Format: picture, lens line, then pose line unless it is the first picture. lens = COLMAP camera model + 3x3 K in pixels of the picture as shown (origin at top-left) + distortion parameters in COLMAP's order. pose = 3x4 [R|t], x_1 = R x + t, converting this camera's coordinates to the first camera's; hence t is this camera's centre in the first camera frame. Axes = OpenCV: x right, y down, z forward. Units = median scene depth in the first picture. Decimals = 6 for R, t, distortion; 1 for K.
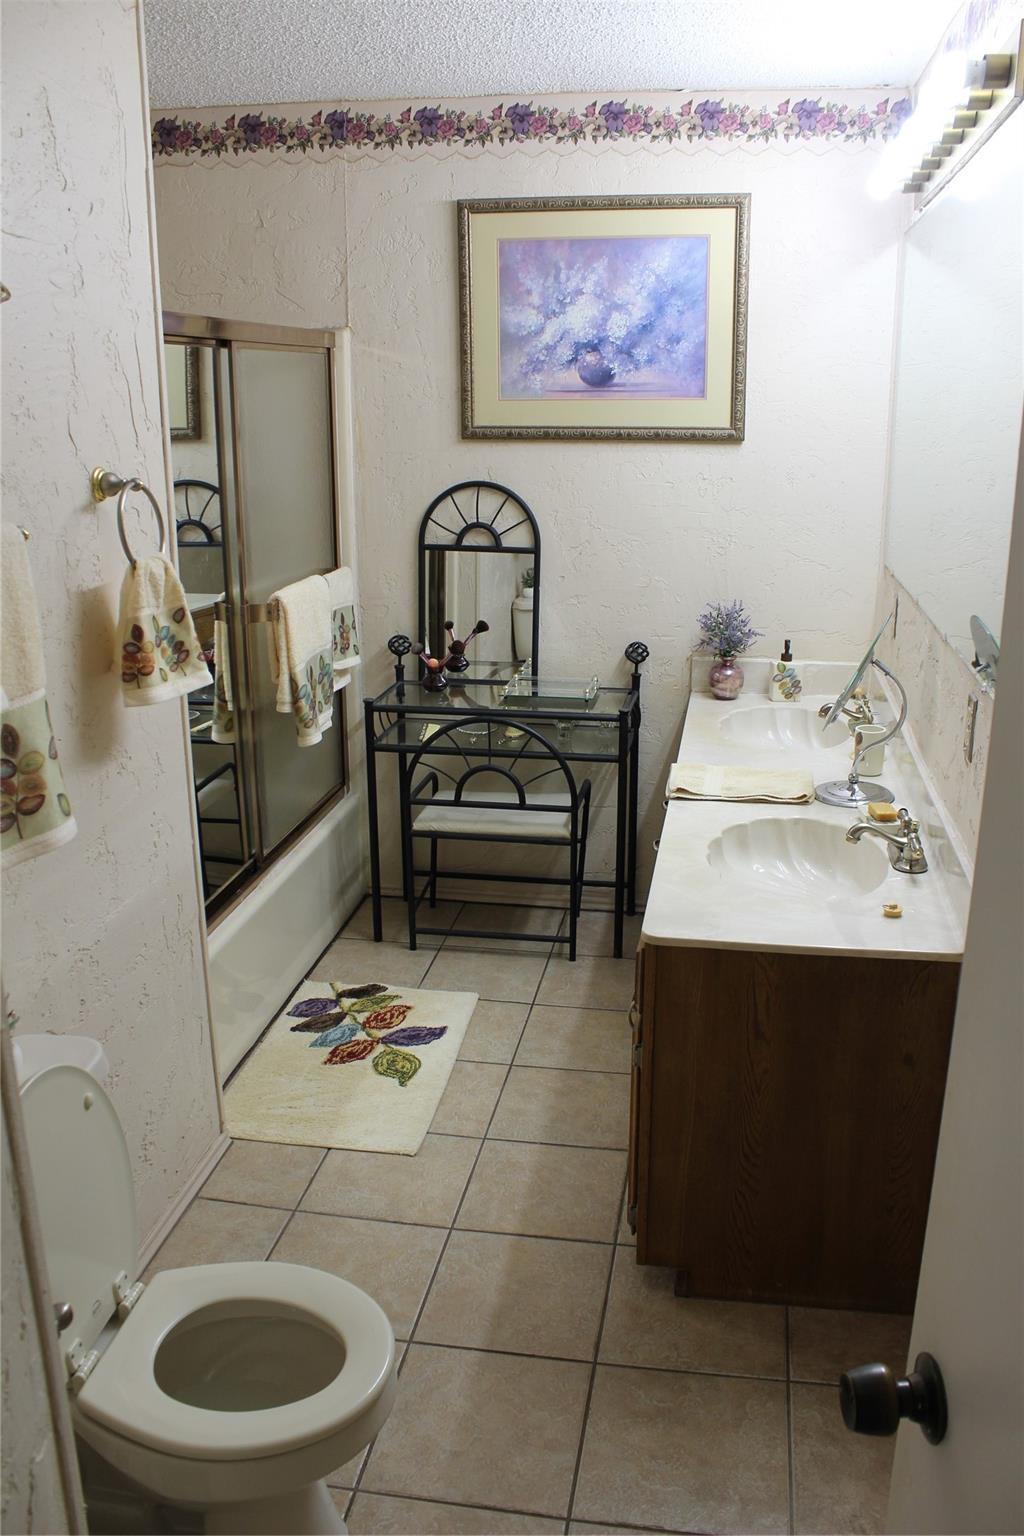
lens RADIAL K [[1280.0, 0, 521.0], [0, 1280.0, 768.0], [0, 0, 1]] dist [-0.152797, 0.122392]
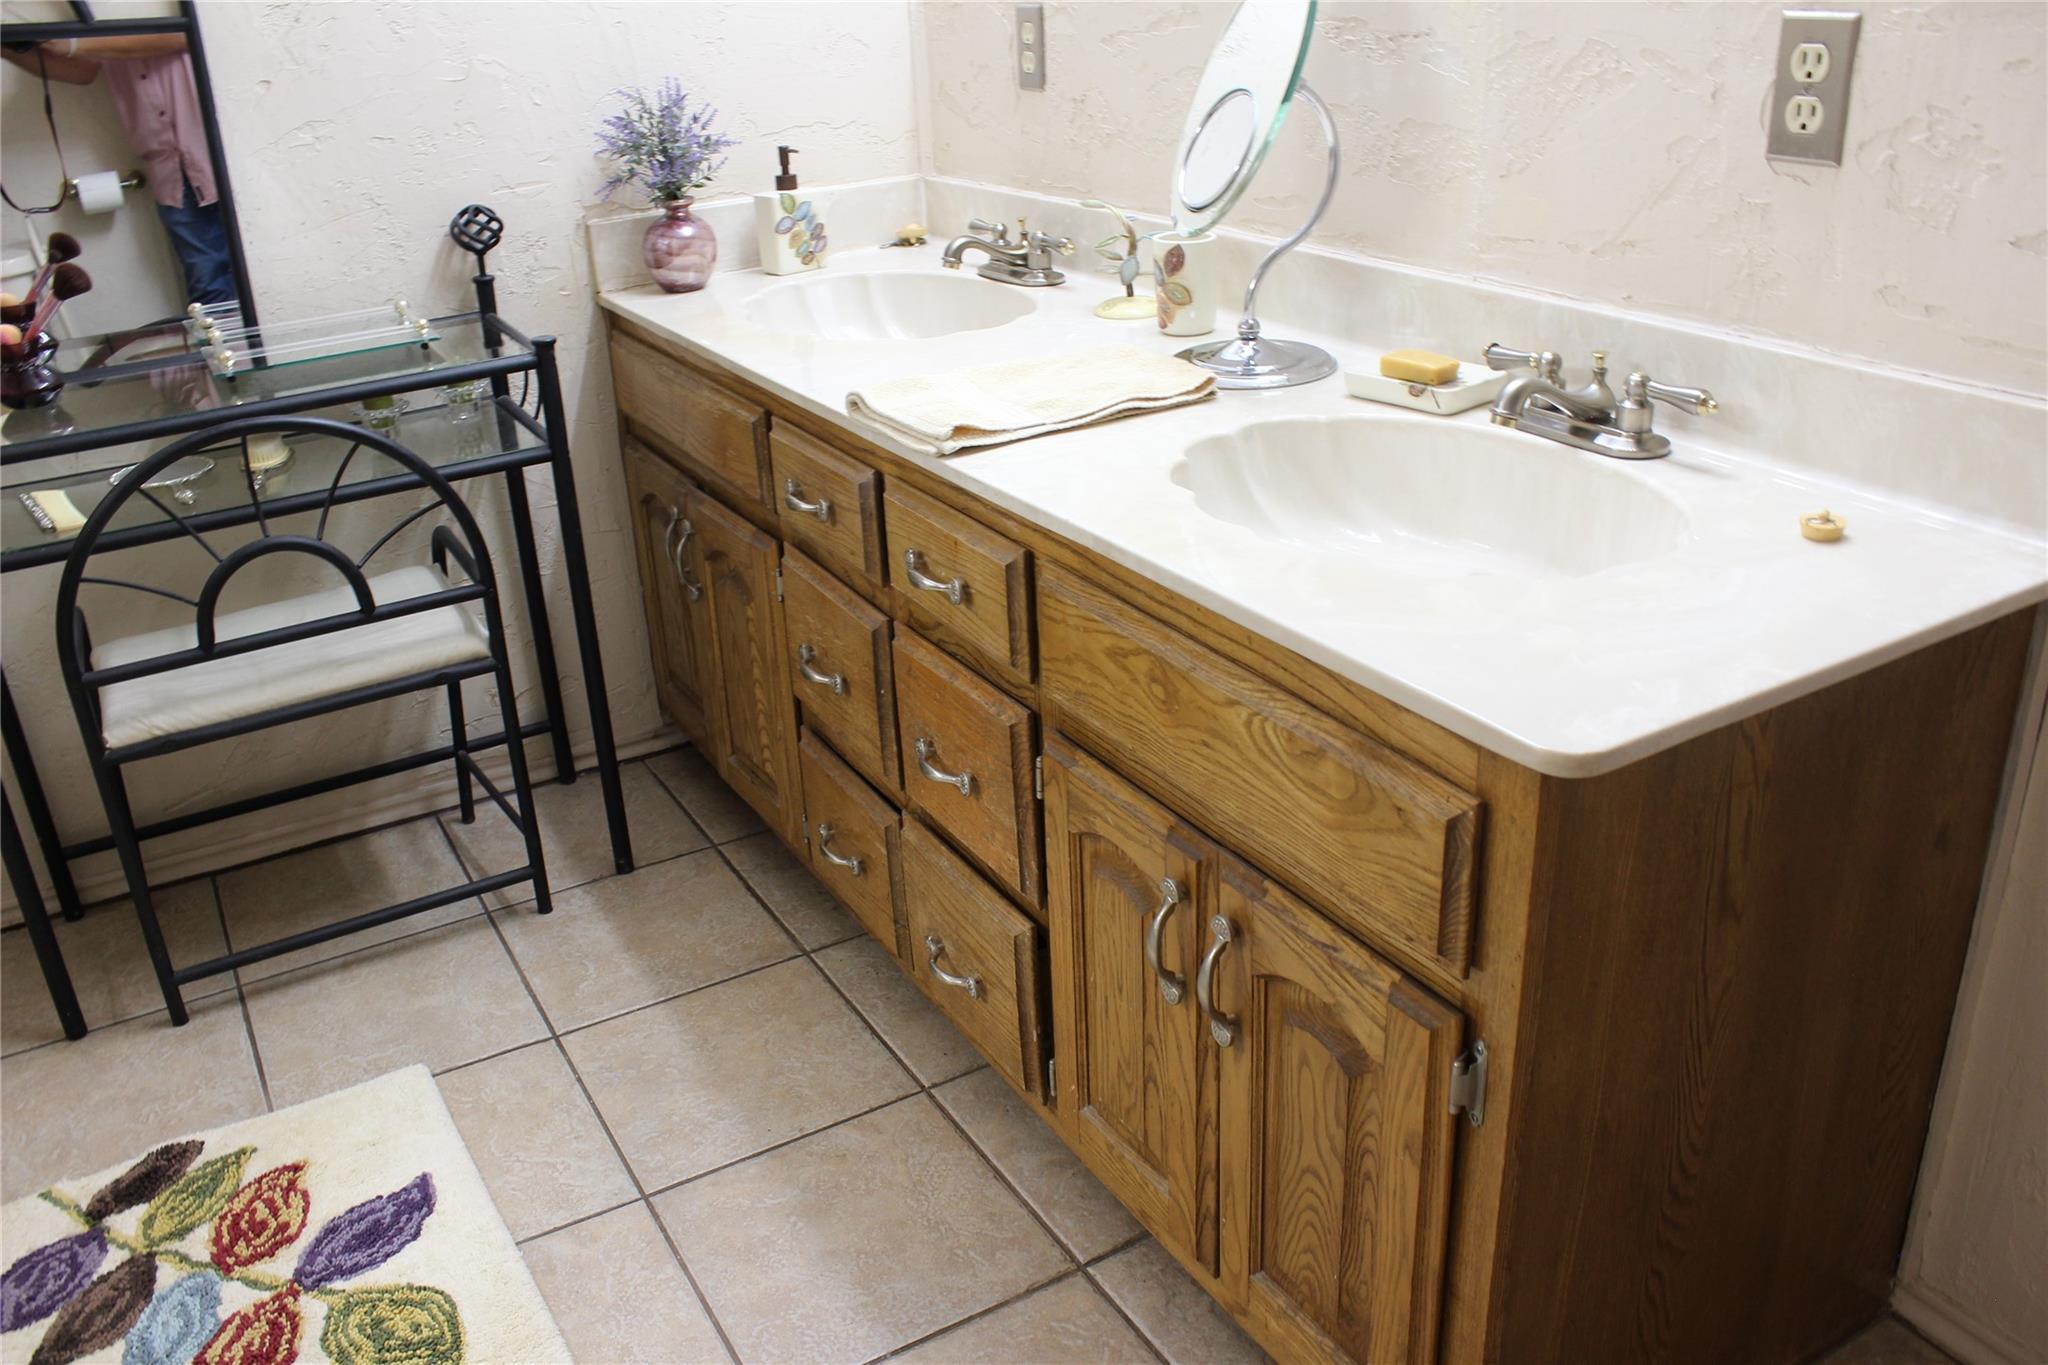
lens RADIAL K [[1706.7, 0, 1011.7], [0, 1706.7, 686.3], [0, 0, 1]] dist [-0.152797, 0.122392]
pose [[0.773766, -0.296463, 0.559818, -0.154380], [0.229358, 0.954882, 0.188664, -0.003031], [-0.590493, -0.017583, 0.806852, 0.432689]]
